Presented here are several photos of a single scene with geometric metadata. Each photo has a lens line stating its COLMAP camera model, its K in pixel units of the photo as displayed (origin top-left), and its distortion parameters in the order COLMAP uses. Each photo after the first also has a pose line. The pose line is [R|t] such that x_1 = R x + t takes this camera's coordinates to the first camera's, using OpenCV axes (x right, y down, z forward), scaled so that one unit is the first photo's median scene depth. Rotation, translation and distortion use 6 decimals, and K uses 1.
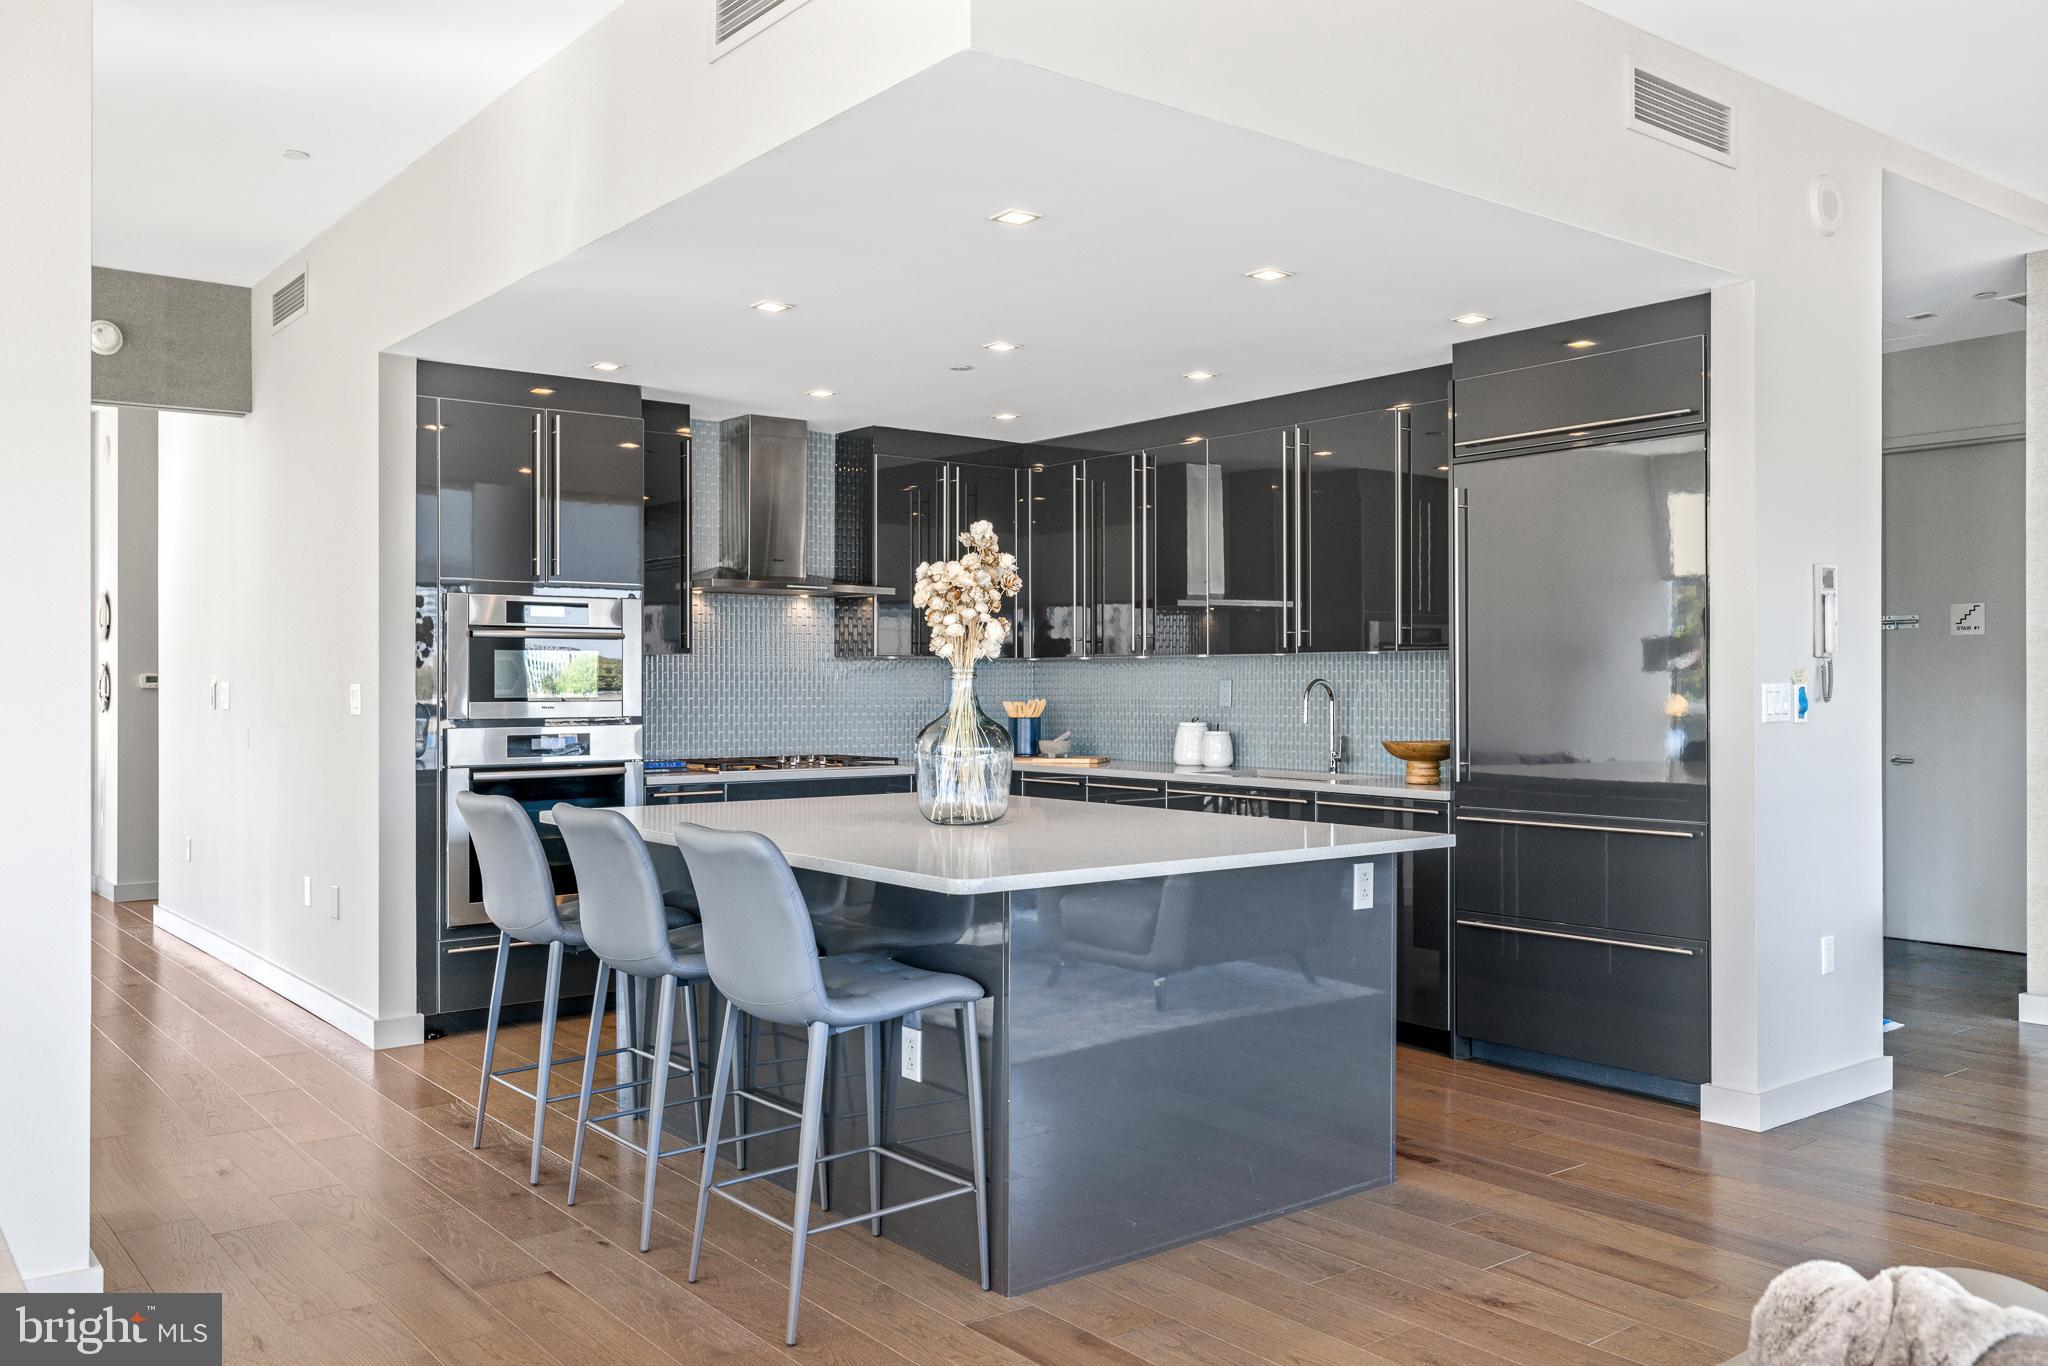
lens RADIAL K [[1585.7, 0, 1013.4], [0, 1585.7, 693.0], [0, 0, 1]] dist [-0.010498, -0.004009]
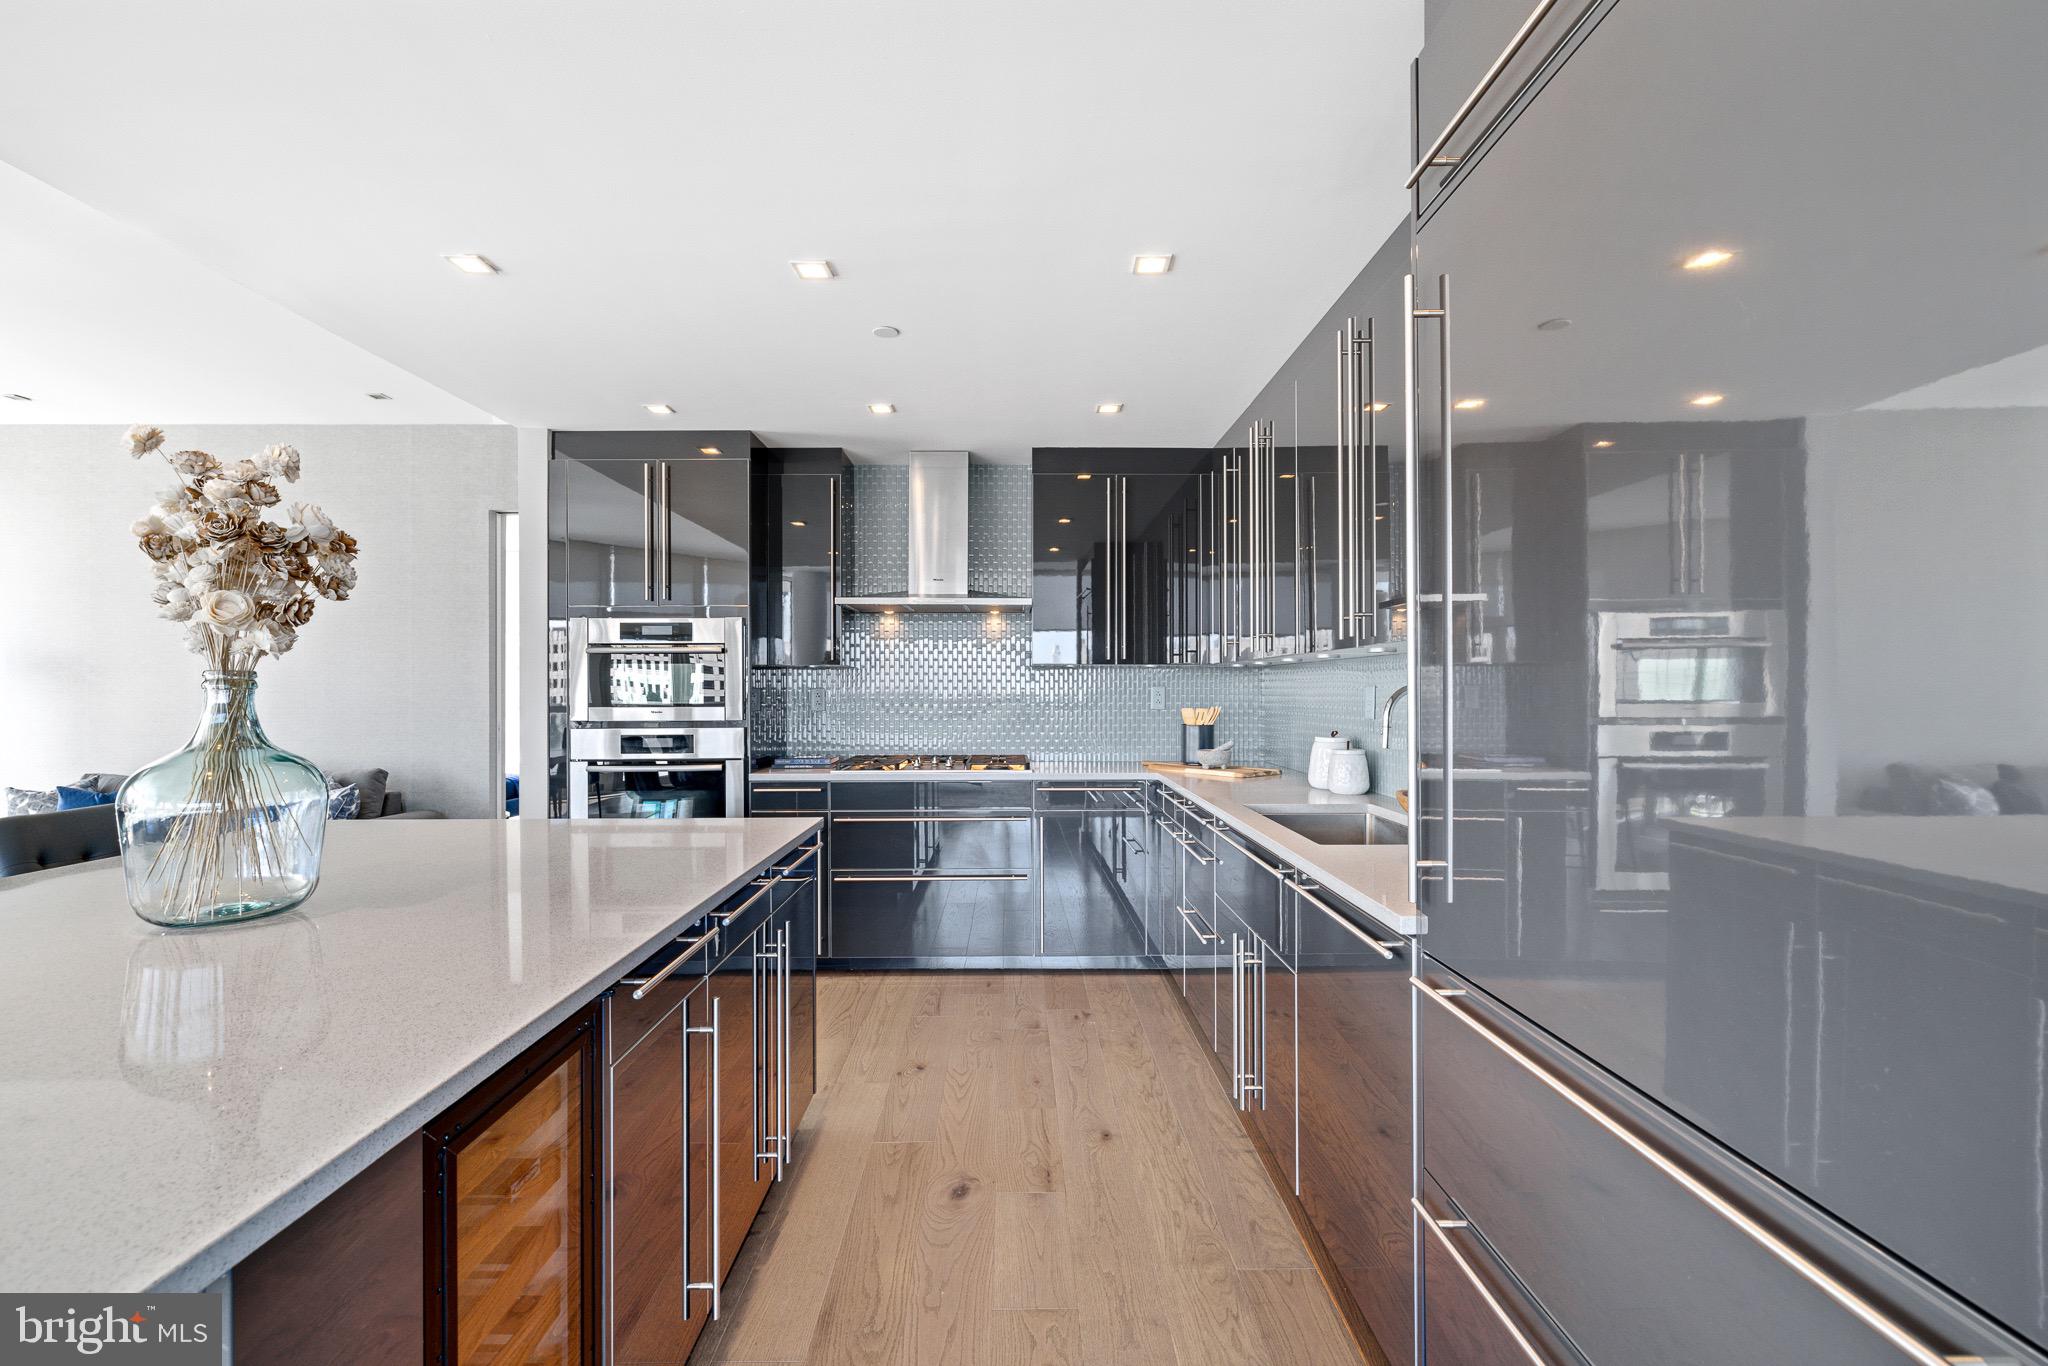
lens RADIAL K [[868.1, 0, 1023.8], [0, 868.1, 686.4], [0, 0, 1]] dist [0.002216, -0.000395]
pose [[0.797168, 0.000253, -0.603758, 0.305895], [-0.000792, 0.999999, -0.000626, -0.009577], [0.603757, 0.000978, 0.797168, 0.633873]]
